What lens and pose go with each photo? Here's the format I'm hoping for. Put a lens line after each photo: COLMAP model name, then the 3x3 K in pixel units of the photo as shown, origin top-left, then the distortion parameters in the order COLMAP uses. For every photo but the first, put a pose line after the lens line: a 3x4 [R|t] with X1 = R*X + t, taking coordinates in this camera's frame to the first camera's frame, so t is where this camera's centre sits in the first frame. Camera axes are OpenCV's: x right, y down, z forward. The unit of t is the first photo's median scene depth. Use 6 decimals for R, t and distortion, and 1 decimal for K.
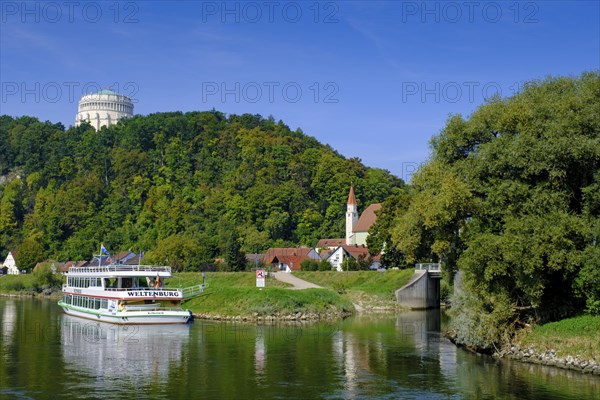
lens RADIAL K [[780.5, 0, 300.0], [0, 780.5, 200.0], [0, 0, 1]] dist [0.017767, -0.078363]
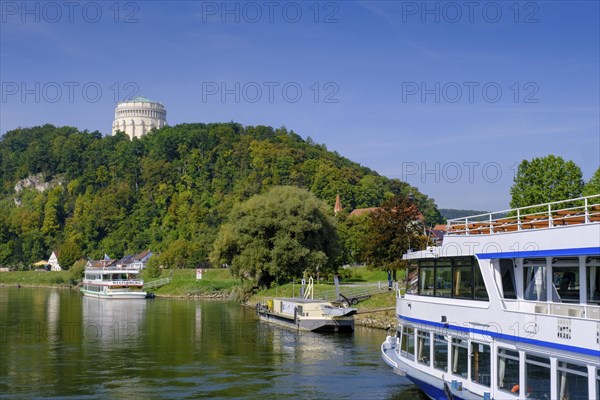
lens RADIAL K [[780.5, 0, 300.0], [0, 780.5, 200.0], [0, 0, 1]] dist [0.017767, -0.078363]
pose [[0.998684, -0.009954, -0.050305, 0.049409], [0.010329, 0.999921, 0.007204, -0.013188], [0.050229, -0.007715, 0.998708, -0.128613]]
